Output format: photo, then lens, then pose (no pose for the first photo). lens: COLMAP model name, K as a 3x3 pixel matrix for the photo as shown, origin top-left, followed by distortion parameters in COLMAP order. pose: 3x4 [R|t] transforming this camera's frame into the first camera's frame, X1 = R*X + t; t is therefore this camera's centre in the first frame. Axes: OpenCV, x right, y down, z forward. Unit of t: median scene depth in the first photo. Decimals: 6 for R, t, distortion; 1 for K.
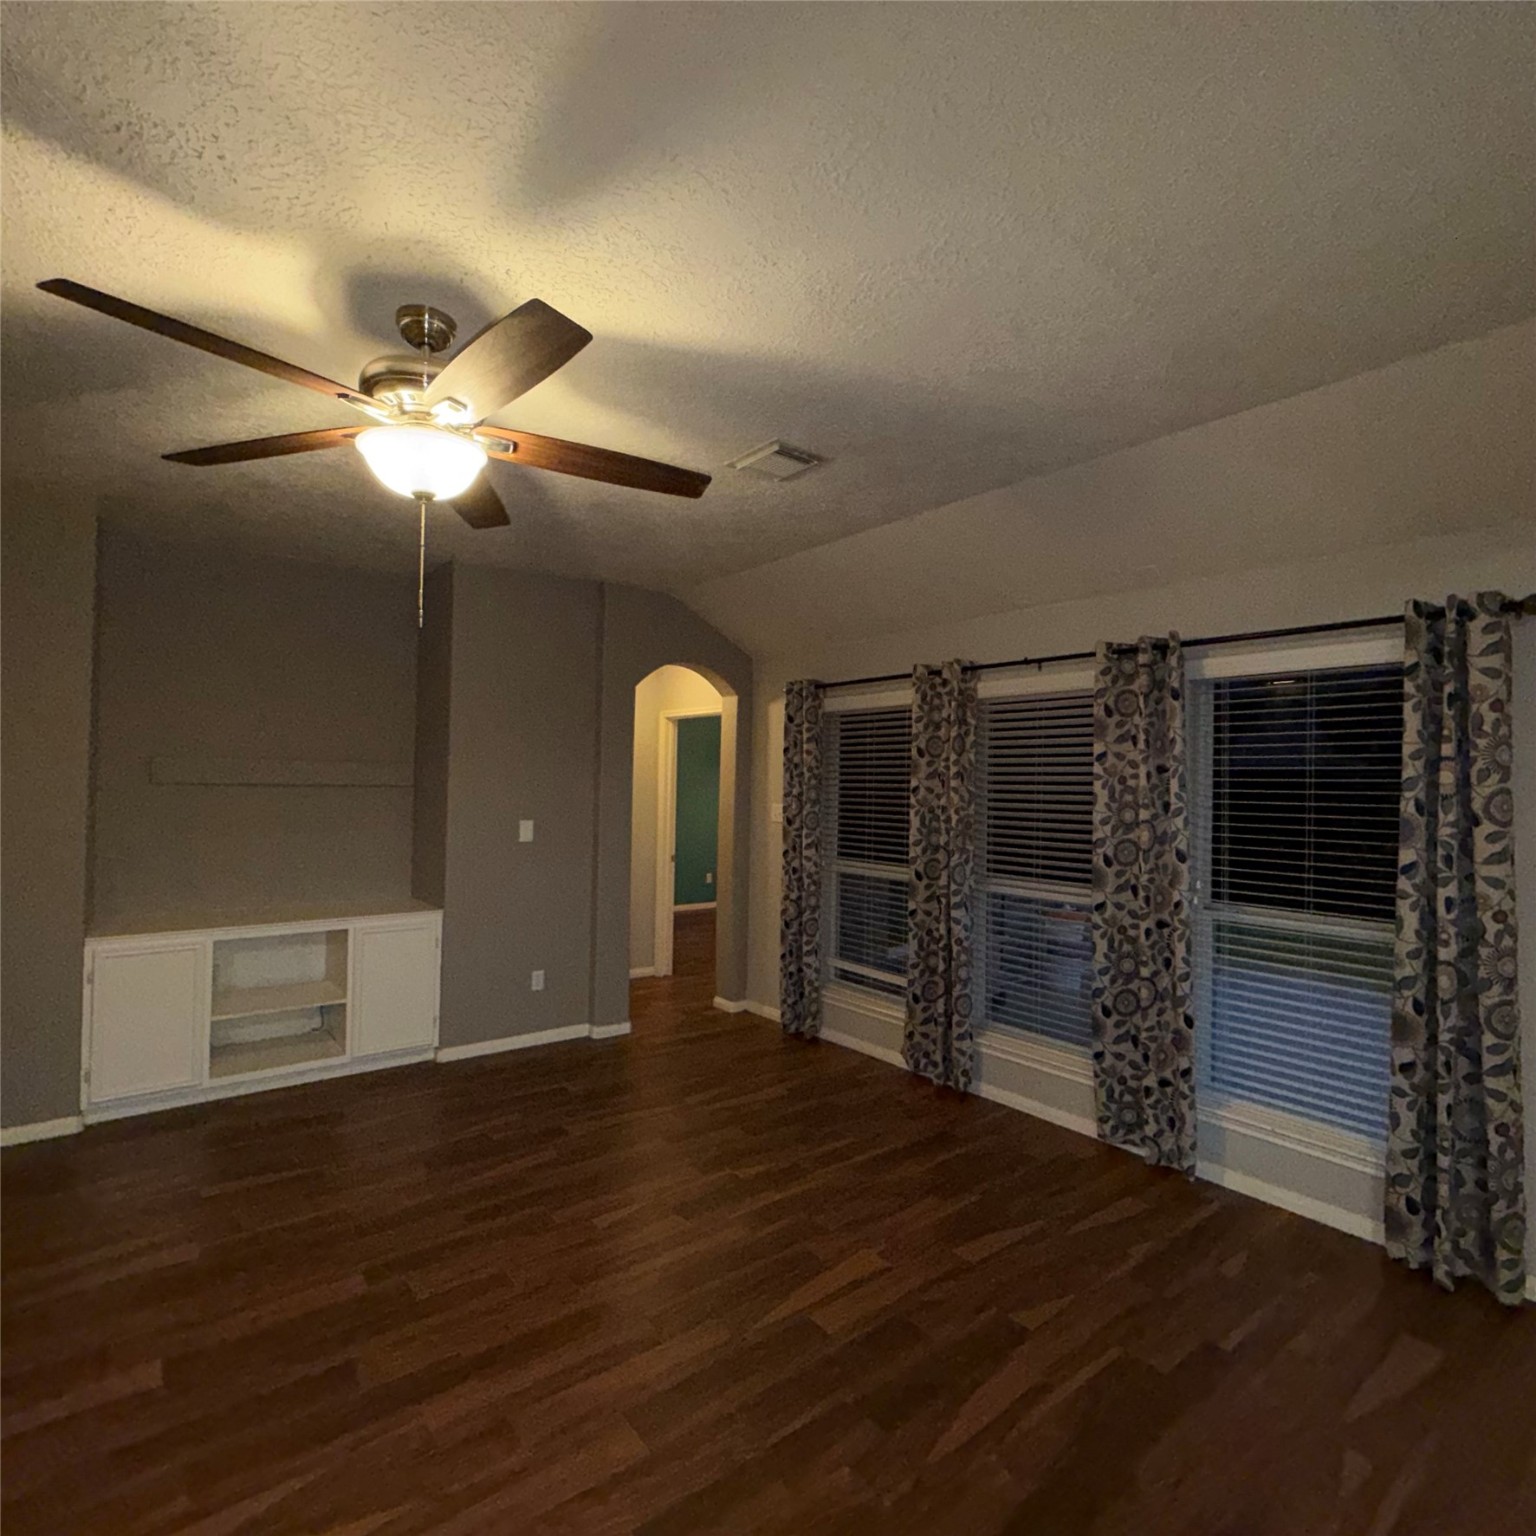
lens RADIAL K [[819.8, 0, 761.1], [0, 819.8, 773.1], [0, 0, 1]] dist [-0.000890, 0.000569]
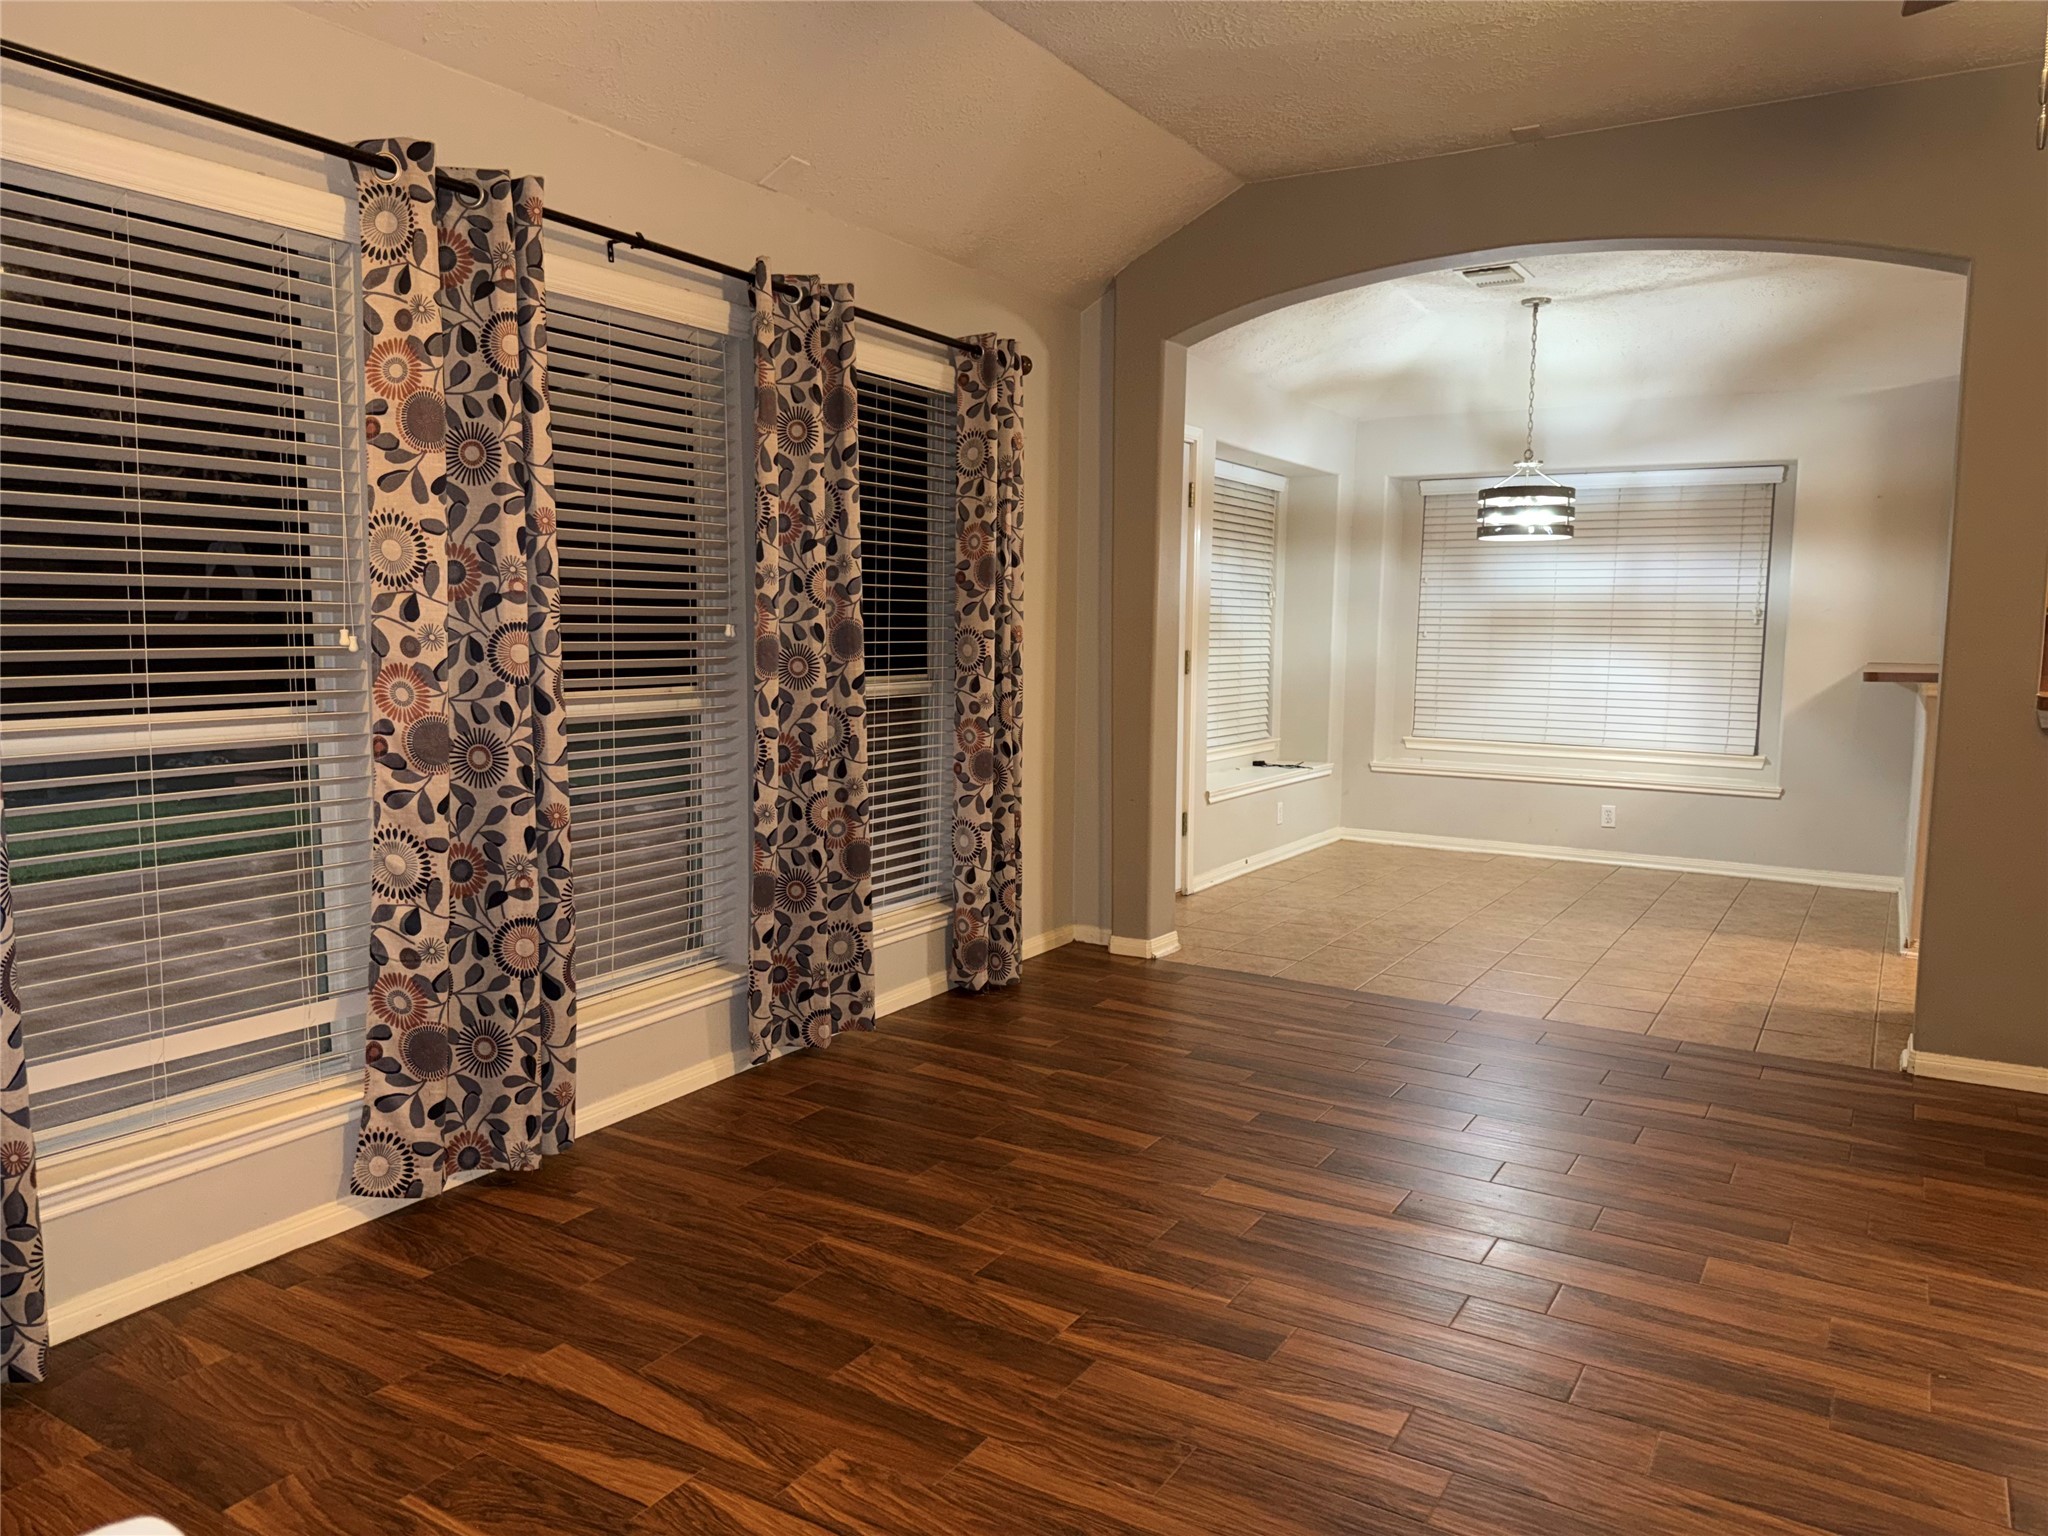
lens RADIAL K [[1433.1, 0, 1014.7], [0, 1433.1, 778.1], [0, 0, 1]] dist [0.099804, -0.178724]
pose [[-0.349466, -0.125052, 0.928566, -0.670259], [-0.025627, 0.991958, 0.123944, 0.080489], [-0.936598, 0.019518, -0.349861, 1.199703]]
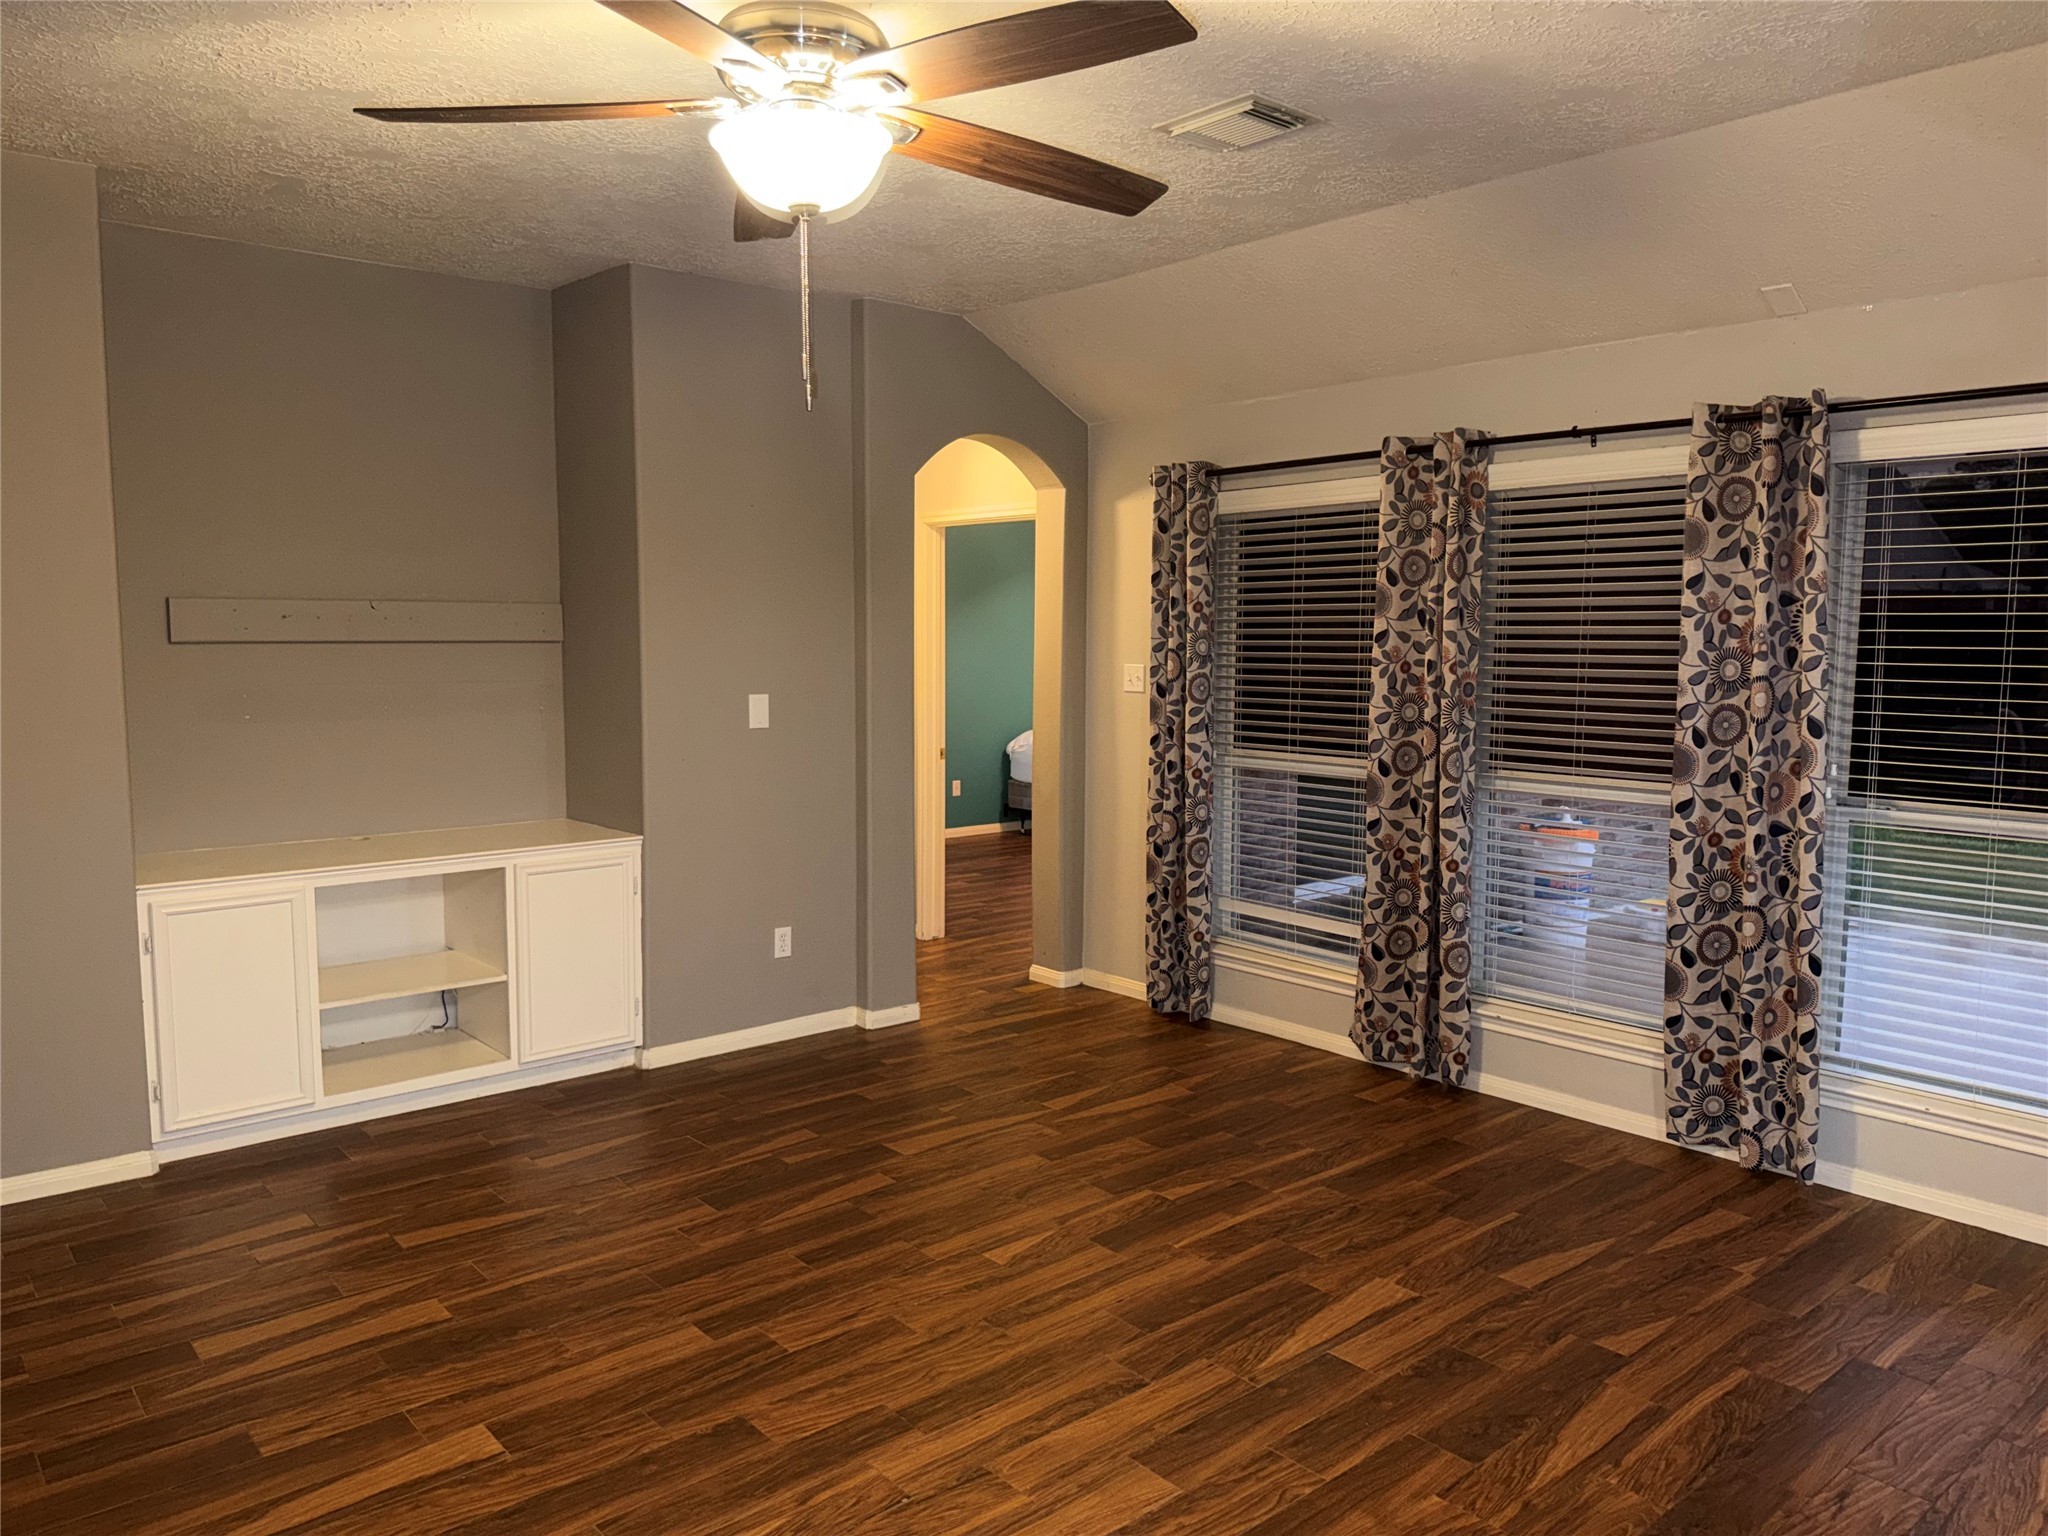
lens RADIAL K [[1433.1, 0, 1014.7], [0, 1433.1, 778.1], [0, 0, 1]] dist [0.099804, -0.178724]
pose [[0.999020, -0.018475, 0.040211, -0.180350], [0.013663, 0.993058, 0.116825, -0.006612], [-0.042090, -0.116162, 0.992338, -0.154889]]
